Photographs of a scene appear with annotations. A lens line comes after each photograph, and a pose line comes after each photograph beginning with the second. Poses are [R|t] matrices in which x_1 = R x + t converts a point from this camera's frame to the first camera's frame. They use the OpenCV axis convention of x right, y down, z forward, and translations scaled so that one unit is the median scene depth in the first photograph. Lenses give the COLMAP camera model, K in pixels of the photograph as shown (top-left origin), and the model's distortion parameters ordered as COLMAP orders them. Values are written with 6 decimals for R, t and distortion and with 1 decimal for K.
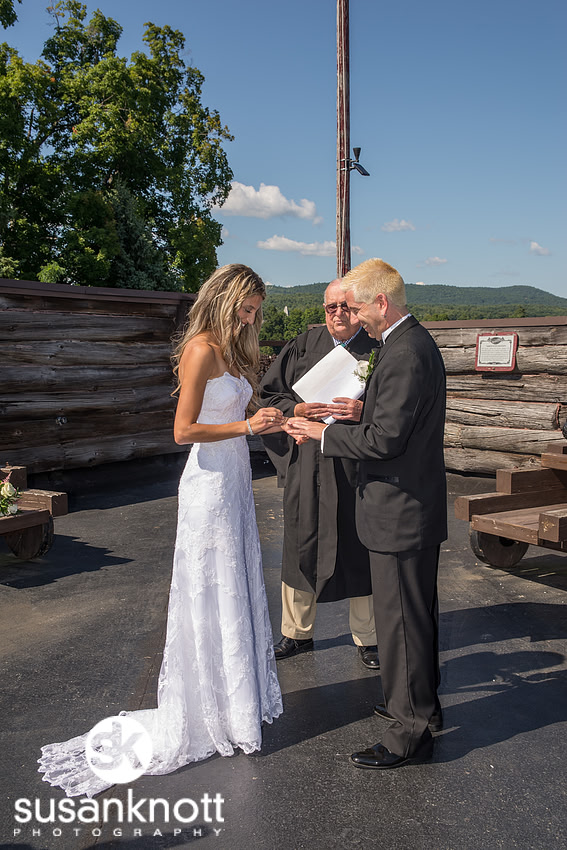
lens RADIAL K [[961.3, 0, 283.1], [0, 961.3, 438.5], [0, 0, 1]] dist [0.003769, 0.023383]
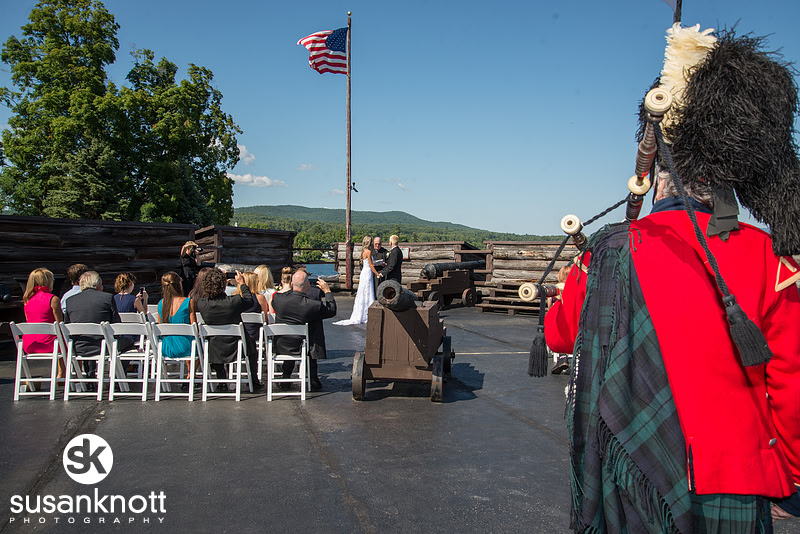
lens RADIAL K [[735.7, 0, 400.0], [0, 735.7, 267.0], [0, 0, 1]] dist [-0.001146, -0.003250]
pose [[0.969328, 0.004682, 0.245726, -0.112252], [0.013483, 0.997300, -0.072189, 0.038359], [-0.245400, 0.073288, 0.966648, -0.392144]]
